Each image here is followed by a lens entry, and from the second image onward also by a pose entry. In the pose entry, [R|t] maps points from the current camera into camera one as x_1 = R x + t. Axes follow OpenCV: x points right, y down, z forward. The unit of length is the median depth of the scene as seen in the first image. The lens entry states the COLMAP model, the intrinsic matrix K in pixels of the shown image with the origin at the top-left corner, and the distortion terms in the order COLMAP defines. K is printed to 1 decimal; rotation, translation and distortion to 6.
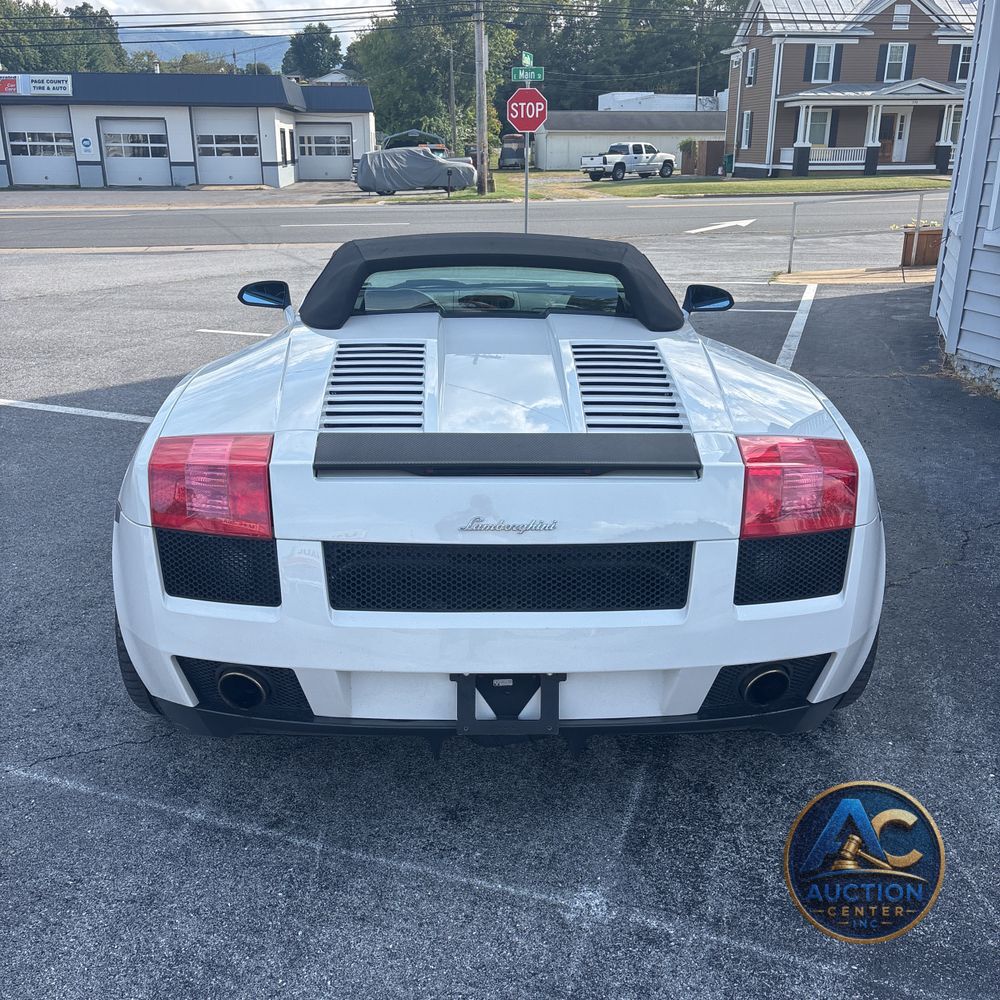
lens RADIAL K [[1008.2, 0, 500.9], [0, 1008.2, 491.4], [0, 0, 1]] dist [0.025742, 0.000000]
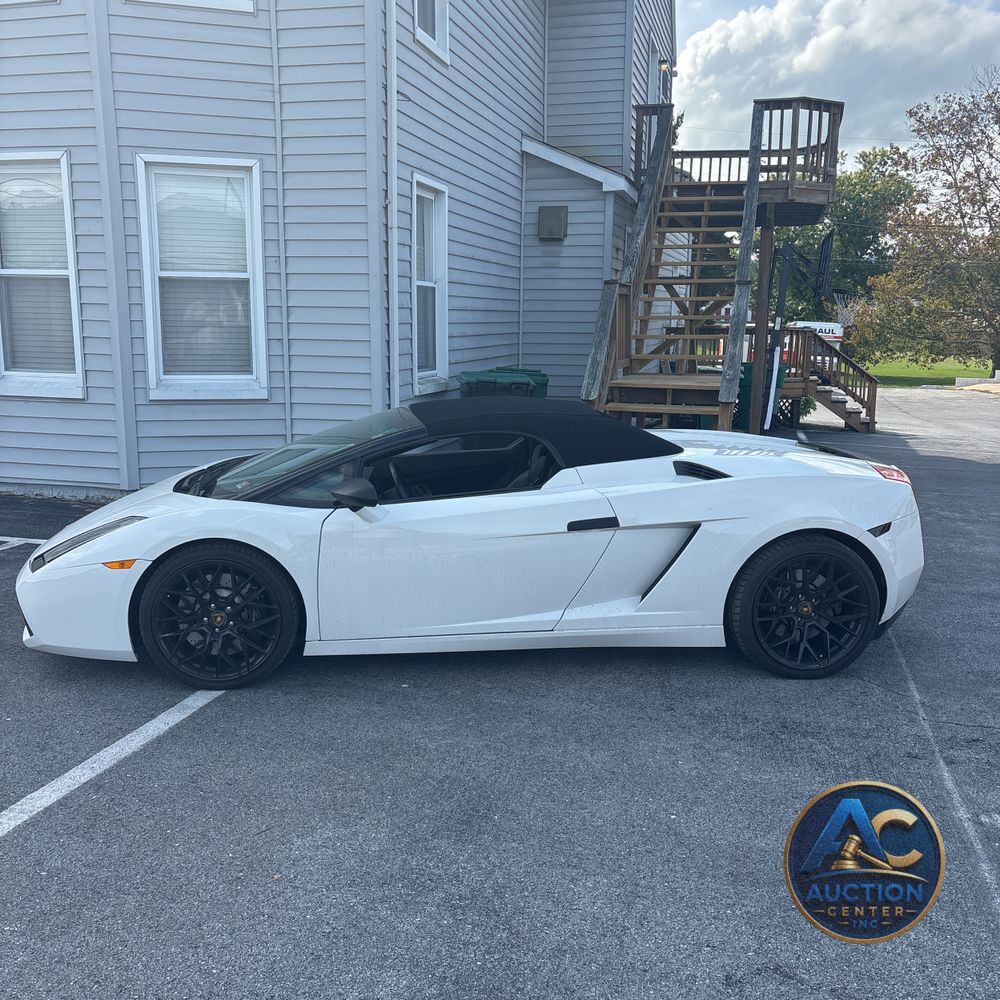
lens RADIAL K [[1008.2, 0, 509.5], [0, 1008.2, 497.9], [0, 0, 1]] dist [0.025742, 0.000000]
pose [[-0.070112, -0.180399, 0.981091, -0.106238], [0.317341, 0.928384, 0.193386, -0.030169], [-0.945716, 0.324900, -0.007843, 0.081334]]
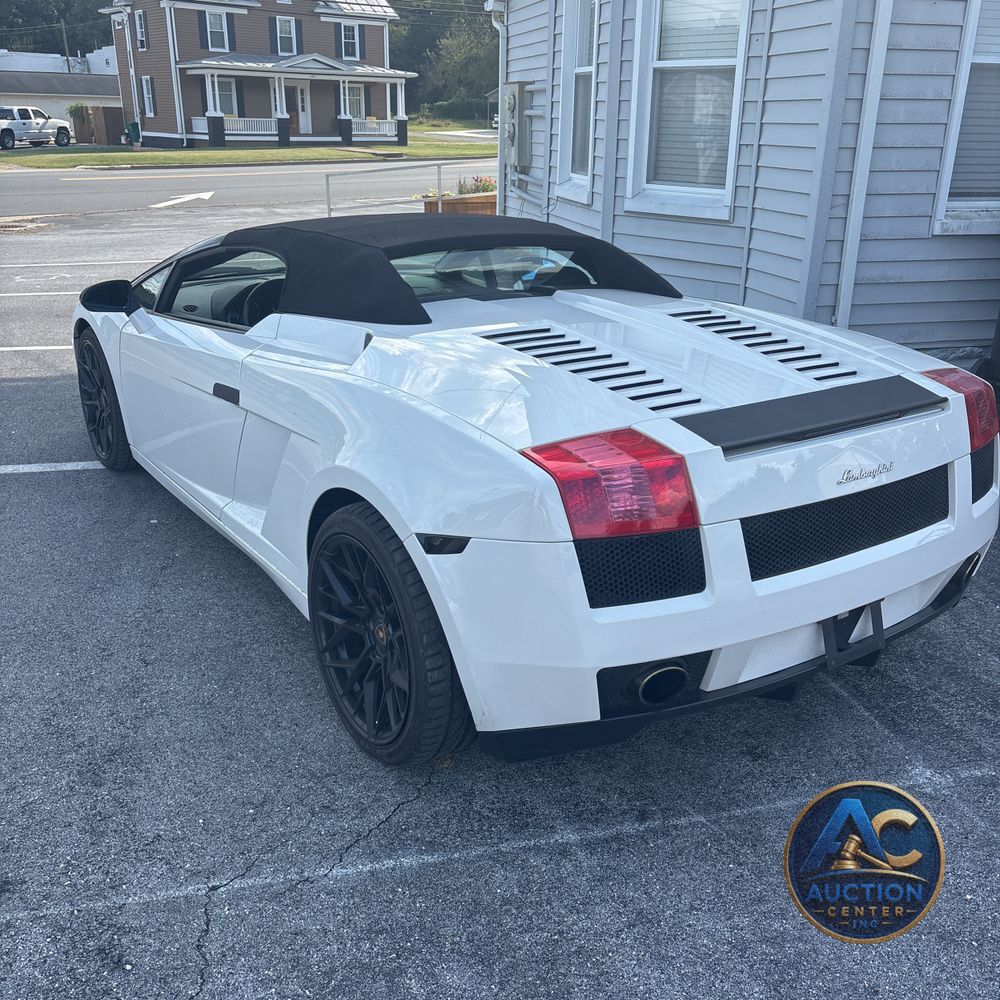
lens RADIAL K [[1008.2, 0, 517.1], [0, 1008.2, 499.7], [0, 0, 1]] dist [0.025742, 0.000000]
pose [[0.834545, -0.180508, 0.520529, -0.038610], [0.162706, 0.983413, 0.080166, -0.003815], [-0.526366, 0.017791, 0.850072, 0.010452]]
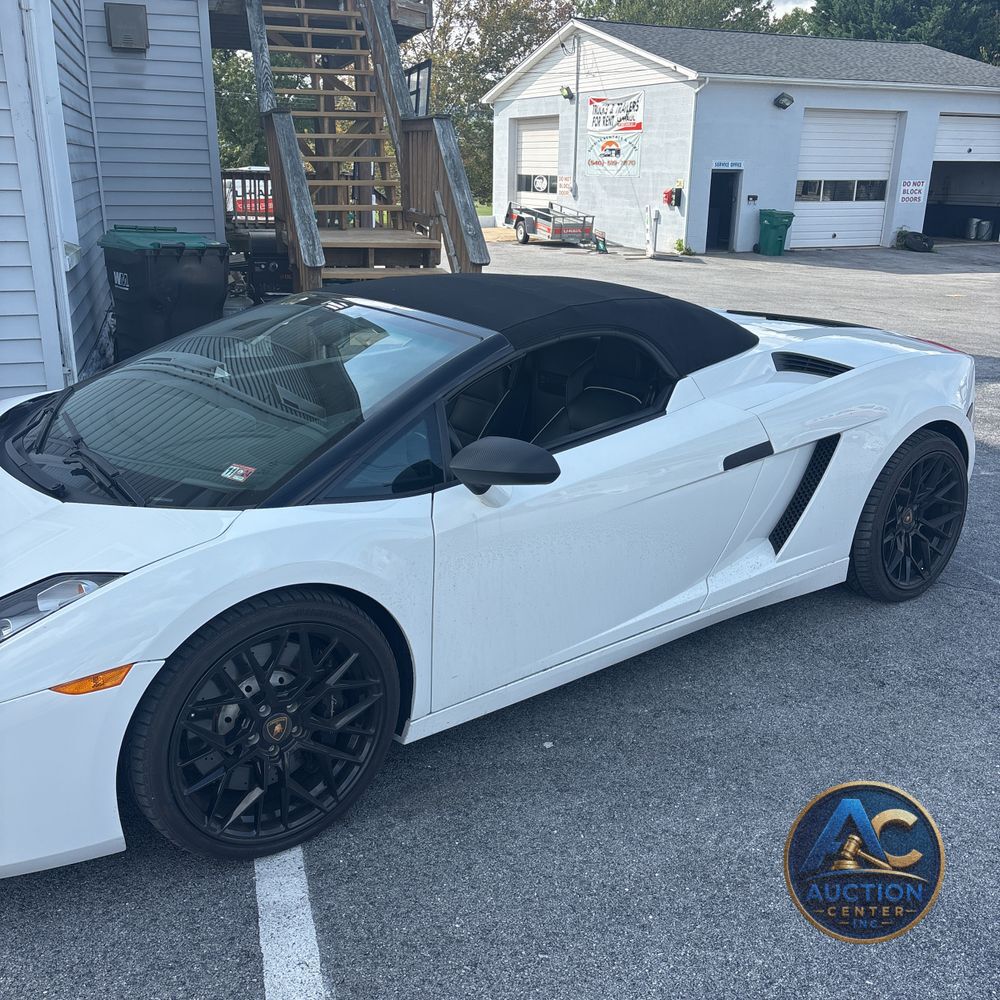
lens RADIAL K [[1008.2, 0, 490.7], [0, 1008.2, 497.6], [0, 0, 1]] dist [0.025742, 0.000000]
pose [[-0.576230, -0.262957, 0.773830, -0.060031], [0.255467, 0.841431, 0.476162, -0.040536], [-0.776334, 0.472067, -0.417681, 0.114747]]
